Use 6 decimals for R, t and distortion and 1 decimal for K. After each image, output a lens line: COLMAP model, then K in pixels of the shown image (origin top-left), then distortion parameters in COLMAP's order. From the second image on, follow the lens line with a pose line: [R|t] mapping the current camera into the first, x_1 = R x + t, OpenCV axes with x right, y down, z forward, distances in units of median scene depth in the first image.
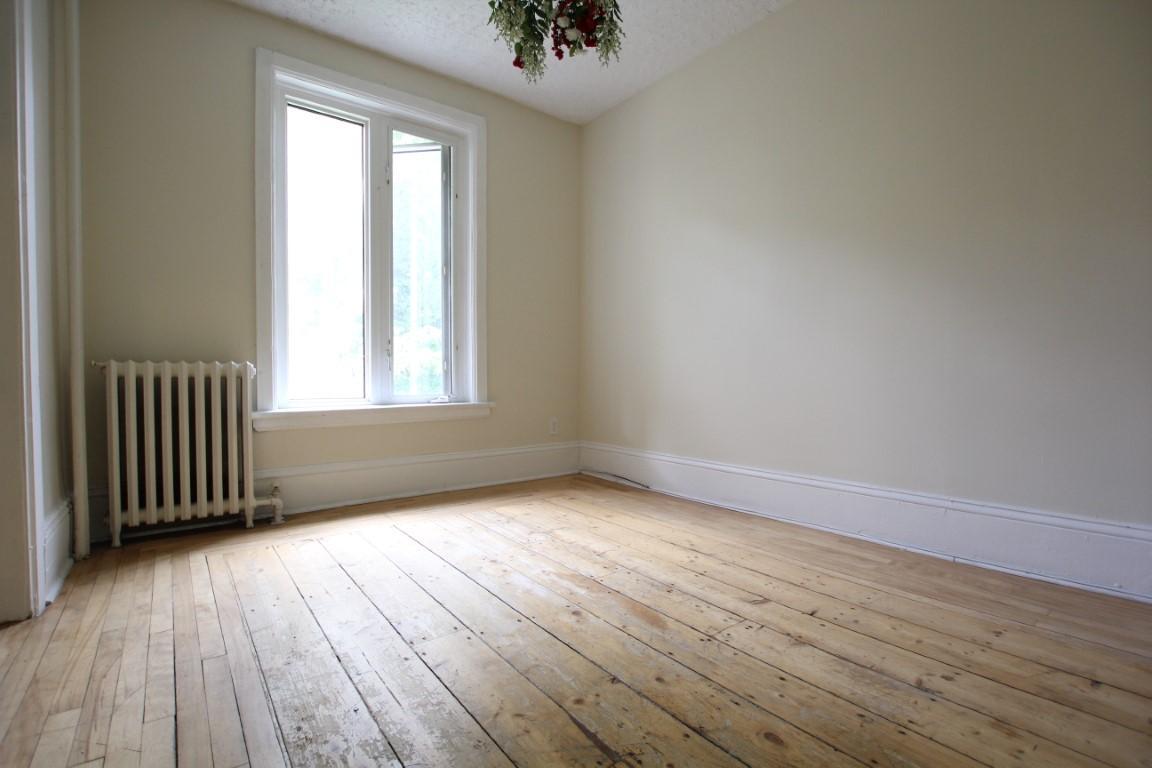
lens RADIAL K [[533.5, 0, 579.3], [0, 533.5, 384.9], [0, 0, 1]] dist [-0.026714, 0.001219]
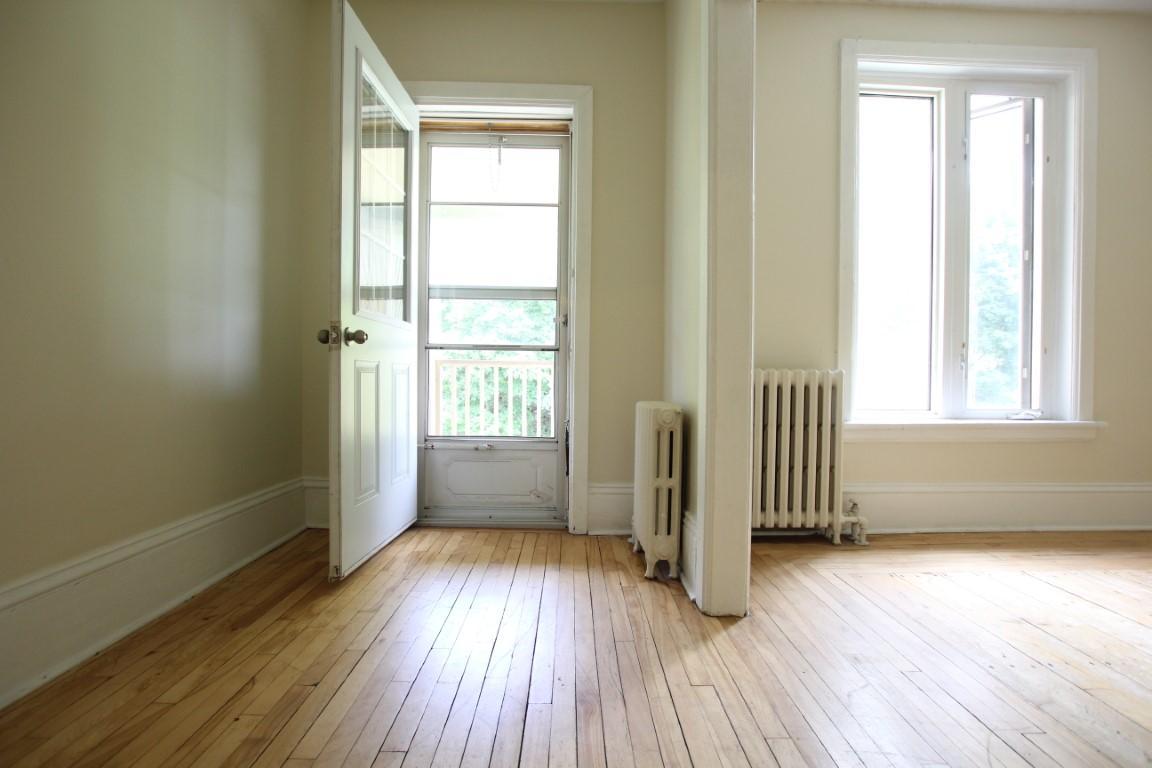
lens RADIAL K [[533.5, 0, 579.3], [0, 533.5, 384.9], [0, 0, 1]] dist [-0.026714, 0.001219]
pose [[0.803647, 0.012574, -0.594973, -0.433469], [-0.018052, 0.999832, -0.003252, -0.004680], [0.594832, 0.013354, 0.803739, -0.045721]]
